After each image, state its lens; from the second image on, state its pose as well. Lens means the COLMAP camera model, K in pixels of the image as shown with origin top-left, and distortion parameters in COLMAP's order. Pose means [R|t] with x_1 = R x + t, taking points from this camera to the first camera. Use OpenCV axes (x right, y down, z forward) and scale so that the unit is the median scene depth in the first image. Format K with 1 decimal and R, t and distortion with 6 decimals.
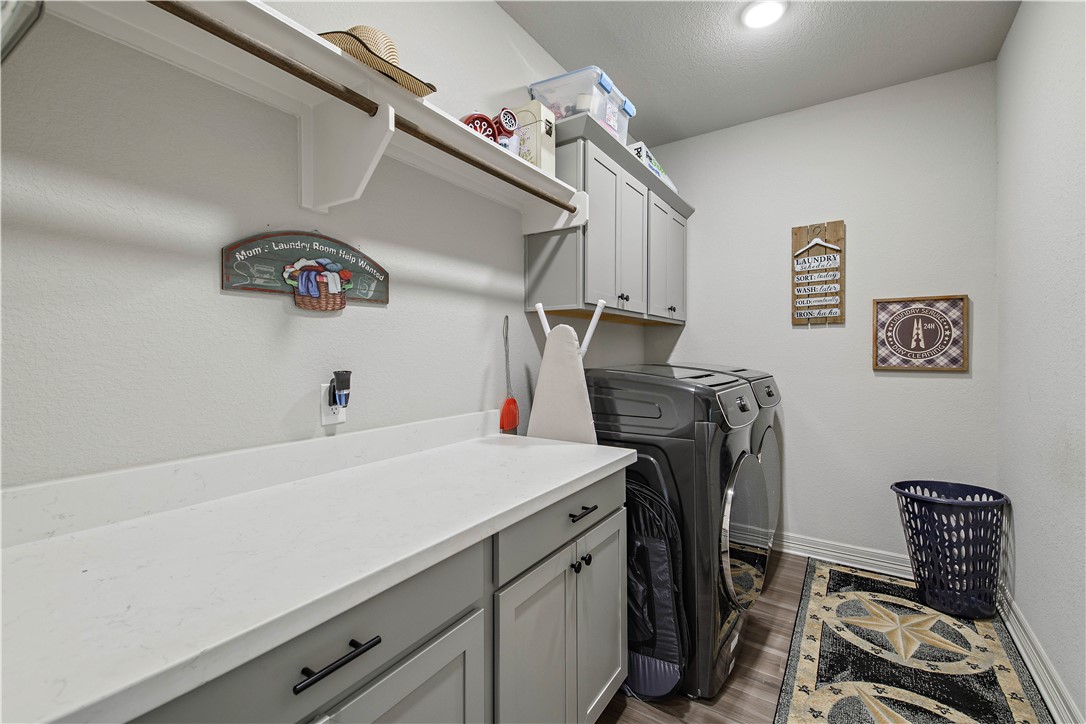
lens RADIAL K [[458.1, 0, 545.4], [0, 458.1, 356.6], [0, 0, 1]] dist [0.031121, -0.010151]
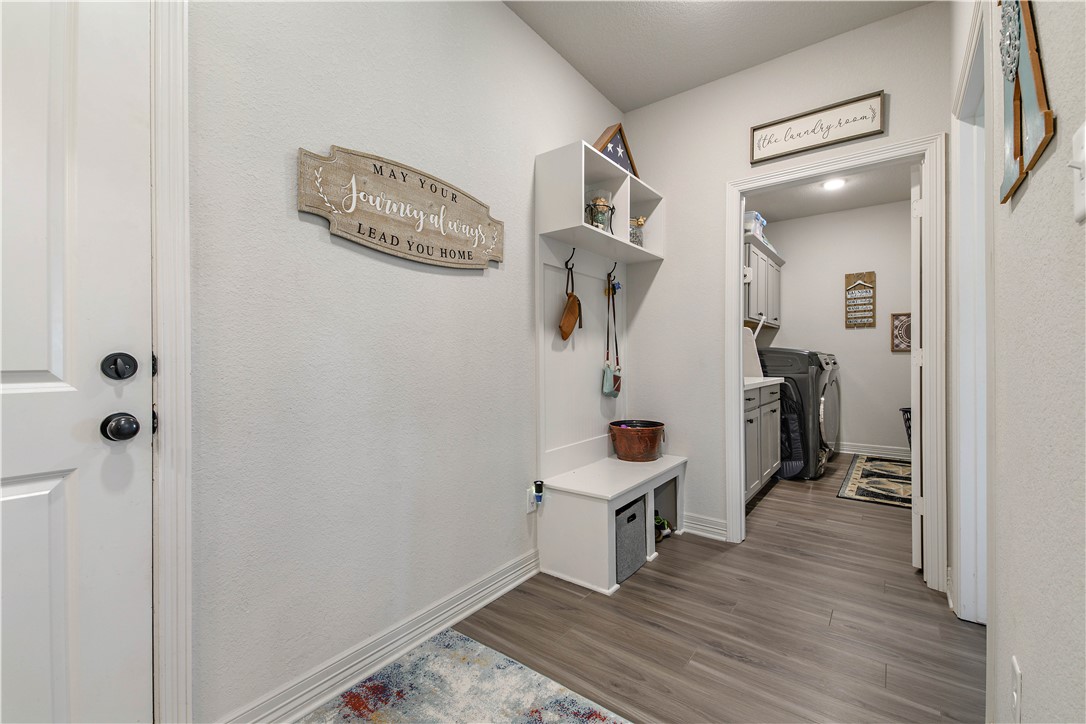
lens RADIAL K [[458.1, 0, 538.7], [0, 458.1, 361.4], [0, 0, 1]] dist [0.031121, -0.010151]
pose [[0.997592, -0.000150, -0.069355, -0.569873], [-0.000023, 0.999997, -0.002493, 0.072523], [0.069355, 0.002489, 0.997589, -0.947351]]
